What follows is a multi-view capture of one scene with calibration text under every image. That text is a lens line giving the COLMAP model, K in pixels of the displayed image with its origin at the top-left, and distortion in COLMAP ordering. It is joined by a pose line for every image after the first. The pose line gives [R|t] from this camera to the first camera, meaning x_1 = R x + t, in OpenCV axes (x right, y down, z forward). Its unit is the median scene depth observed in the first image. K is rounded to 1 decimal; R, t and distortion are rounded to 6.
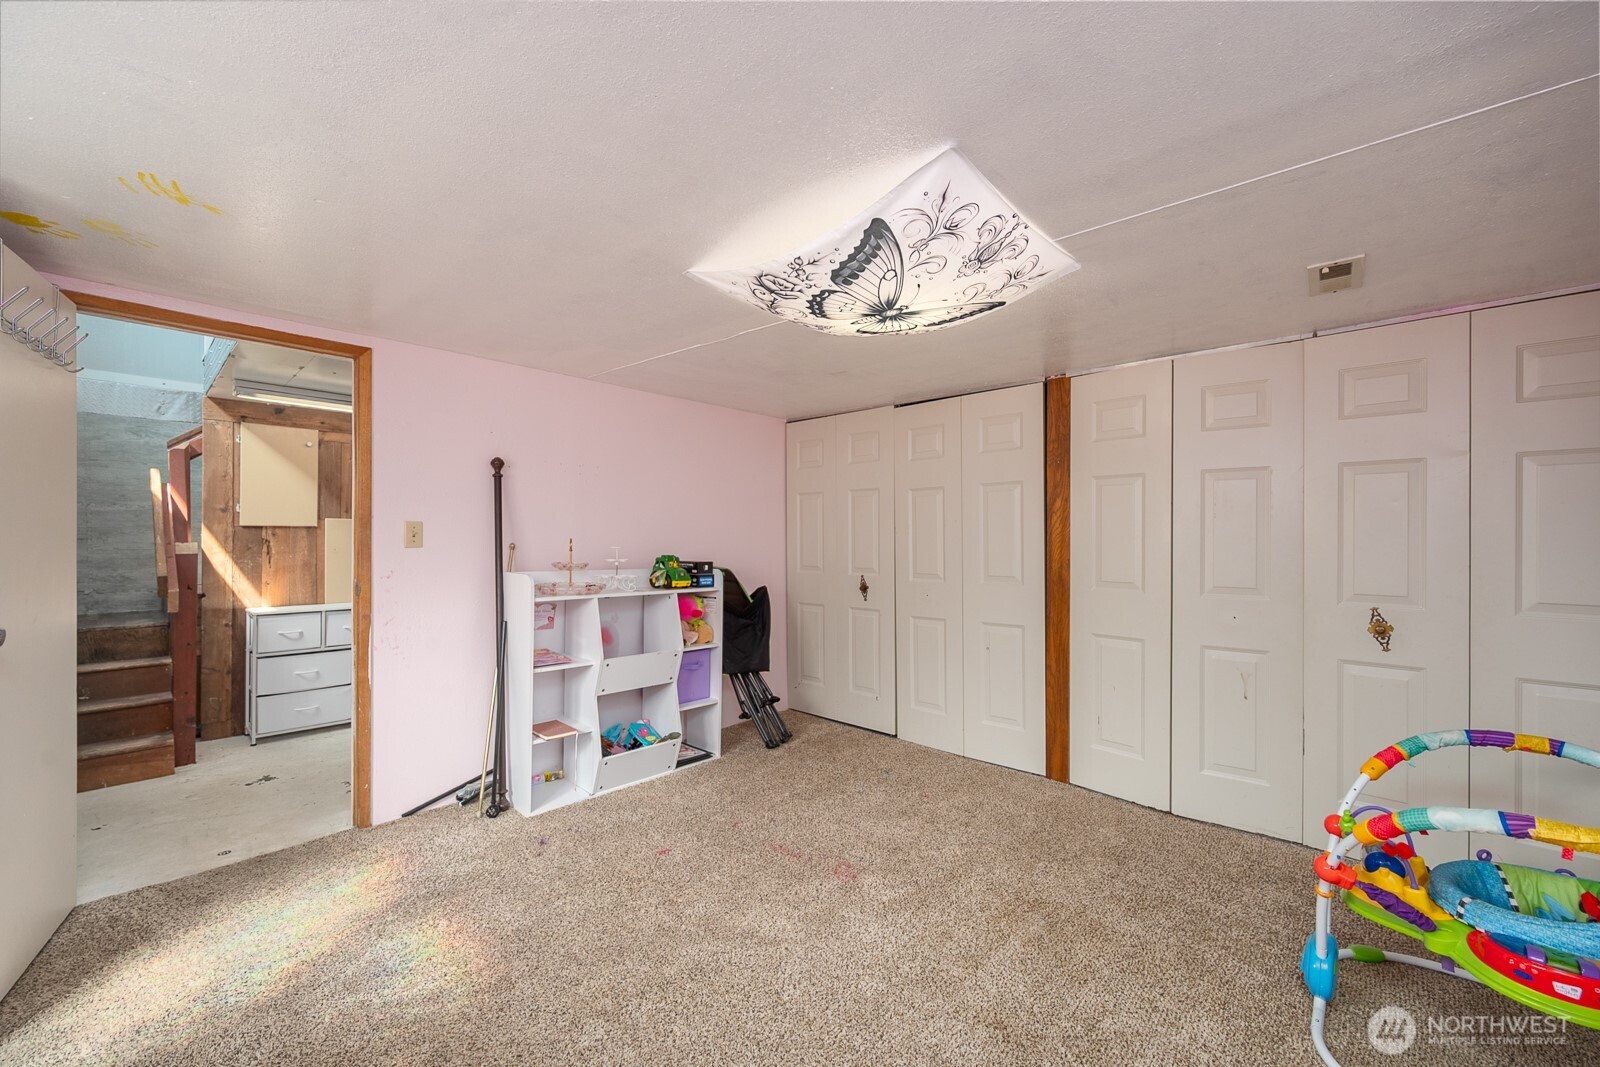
lens RADIAL K [[624.6, 0, 795.4], [0, 624.6, 540.6], [0, 0, 1]] dist [-0.000877, -0.000154]
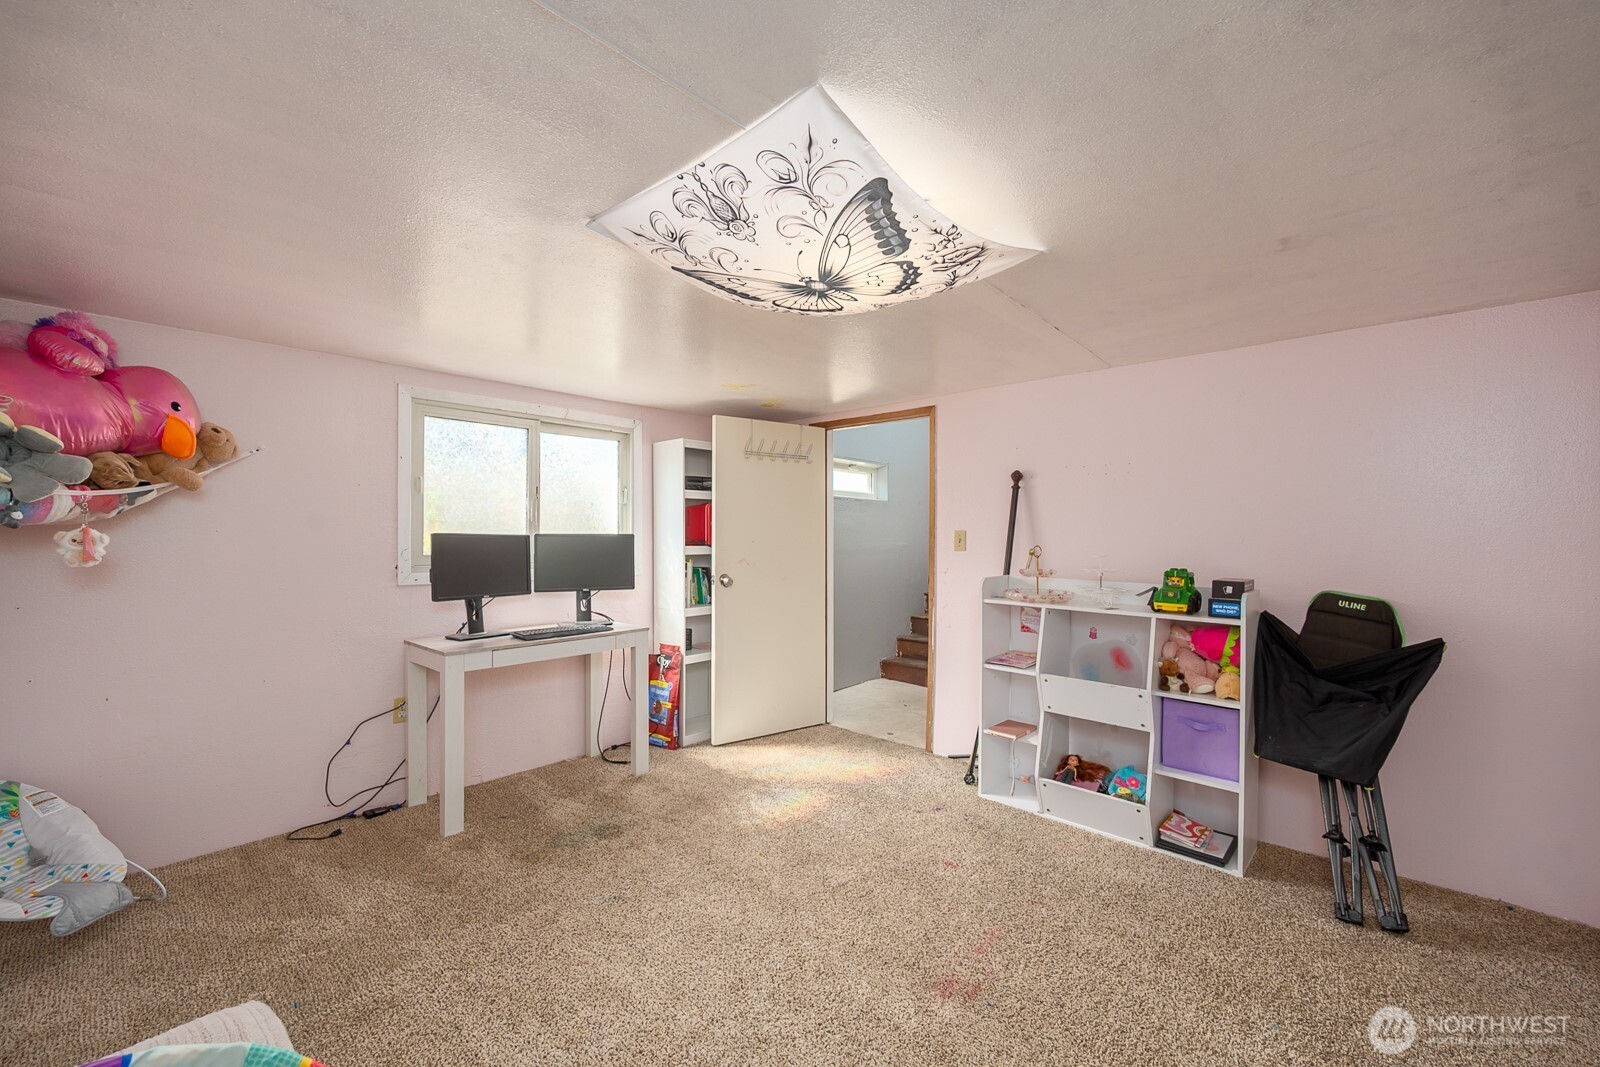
lens RADIAL K [[641.8, 0, 800.8], [0, 641.8, 536.4], [0, 0, 1]] dist [0.000383, 0.000112]
pose [[0.026599, -0.002279, -0.999644, 0.627743], [-0.008114, 0.999964, -0.002496, -0.011446], [0.999613, 0.008178, 0.026579, 0.579735]]
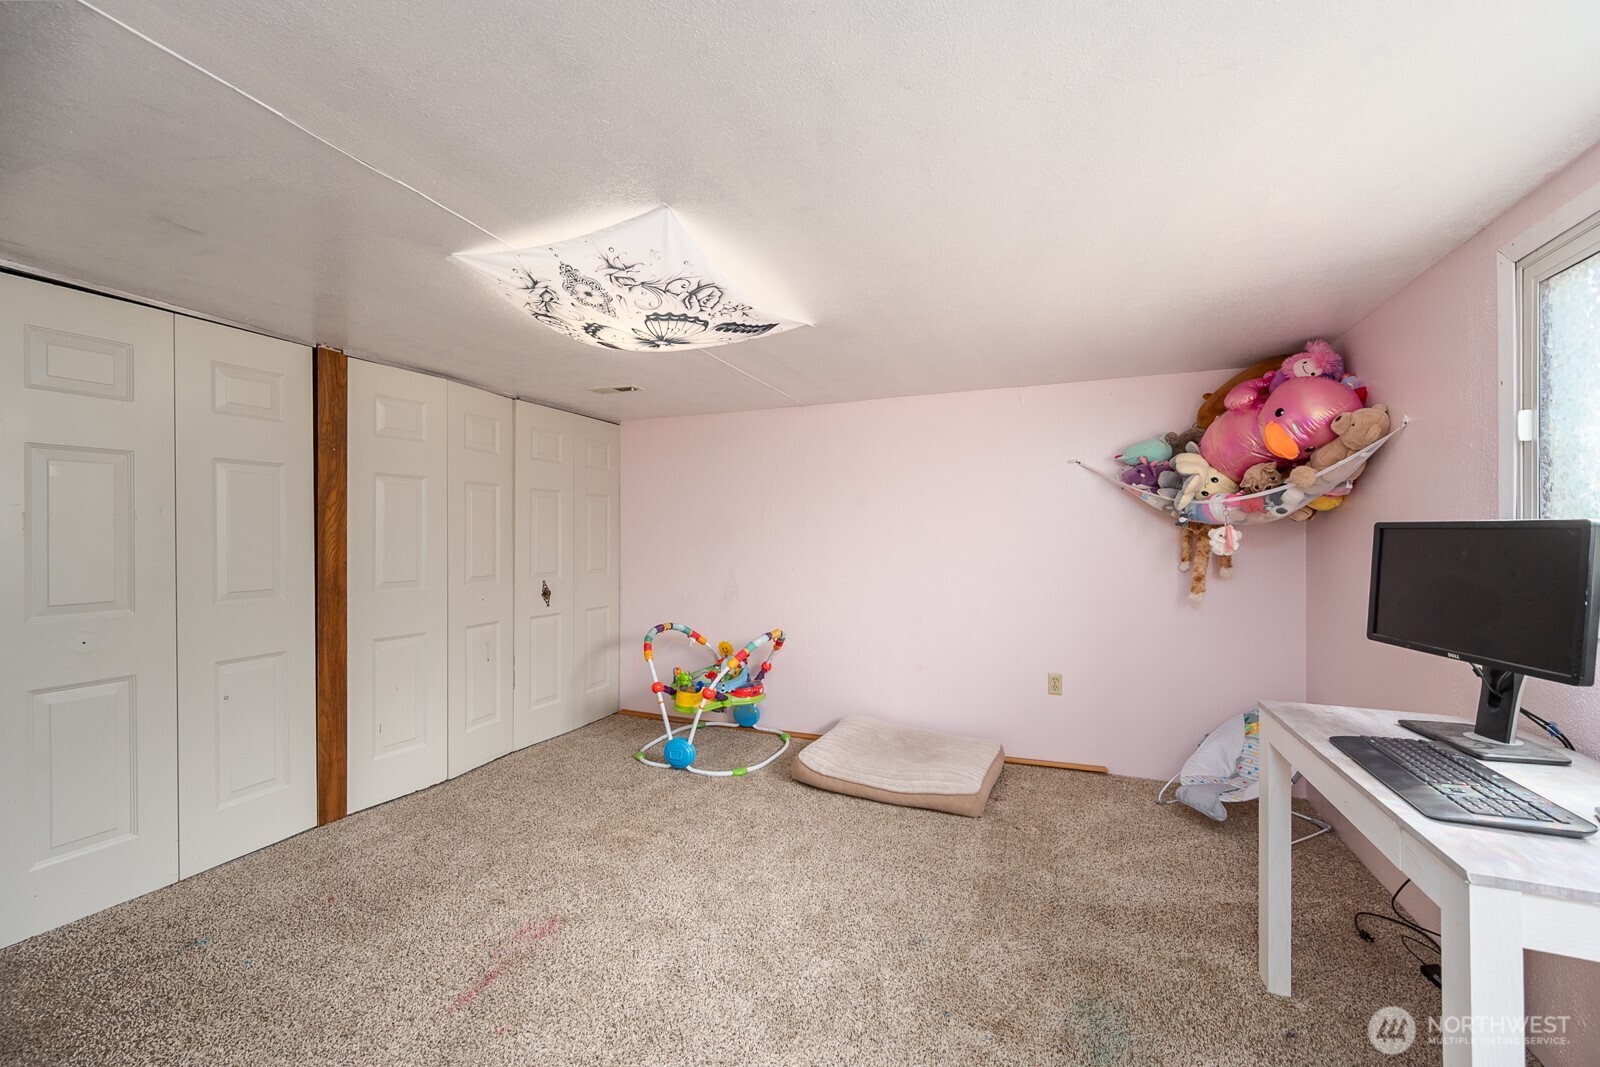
lens RADIAL K [[641.8, 0, 800.8], [0, 641.8, 536.4], [0, 0, 1]] dist [0.000383, 0.000112]
pose [[-0.347263, -0.001210, 0.937767, -0.634658], [0.003051, 0.999992, 0.002420, -0.006001], [-0.937763, 0.003701, -0.347257, 0.712073]]
